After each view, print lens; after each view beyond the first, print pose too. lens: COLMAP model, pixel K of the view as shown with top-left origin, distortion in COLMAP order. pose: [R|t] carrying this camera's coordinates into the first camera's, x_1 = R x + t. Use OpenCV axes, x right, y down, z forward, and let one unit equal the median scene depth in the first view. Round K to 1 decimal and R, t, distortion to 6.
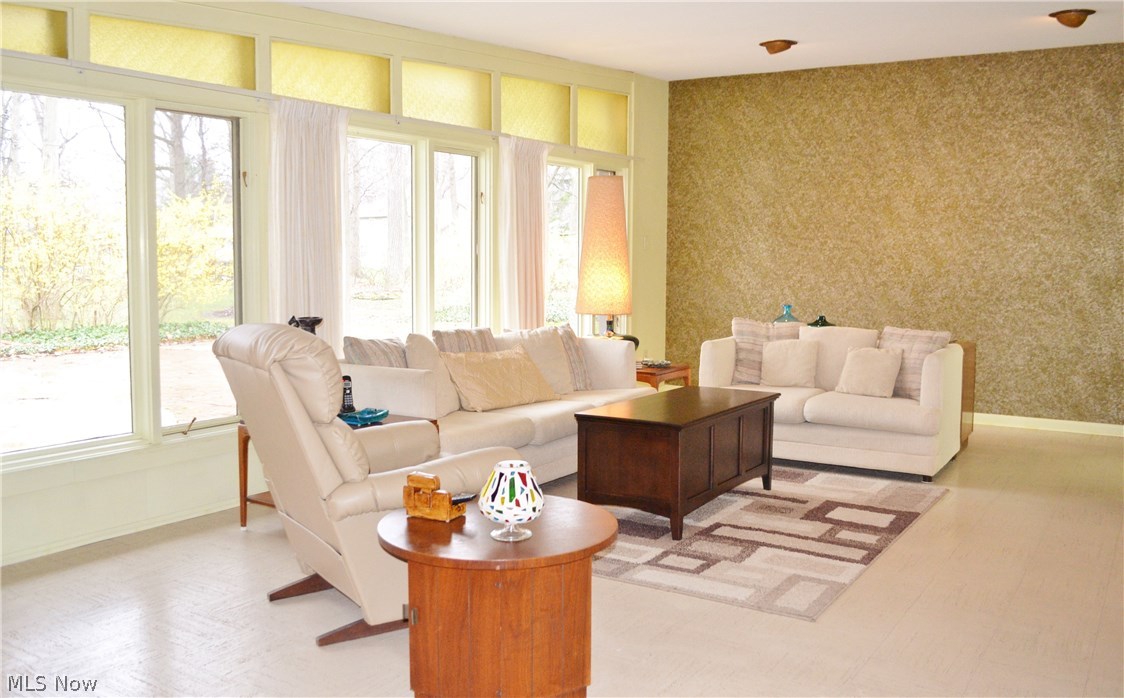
lens RADIAL K [[967.2, 0, 562.1], [0, 967.2, 349.2], [0, 0, 1]] dist [-0.058034, -0.015528]
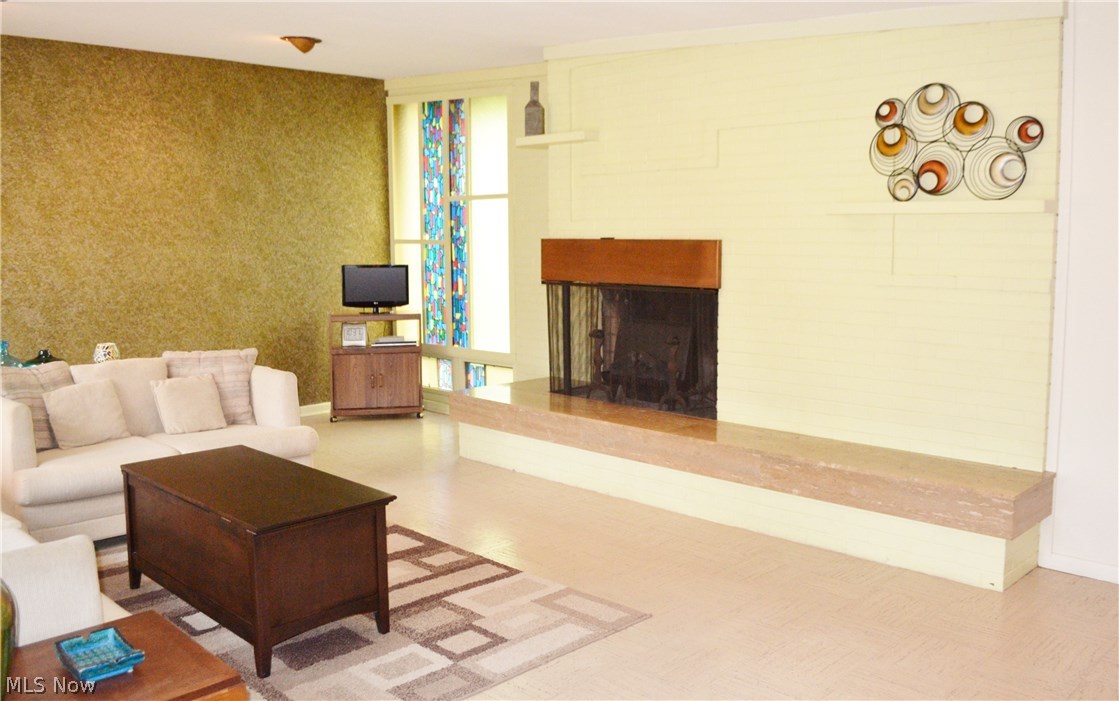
lens RADIAL K [[950.2, 0, 559.9], [0, 950.2, 348.2], [0, 0, 1]] dist [-0.095896, 0.011490]
pose [[0.196313, -0.123578, 0.972723, -0.380403], [0.097546, 0.989567, 0.106031, -0.073208], [-0.975677, 0.074070, 0.206319, 0.412288]]
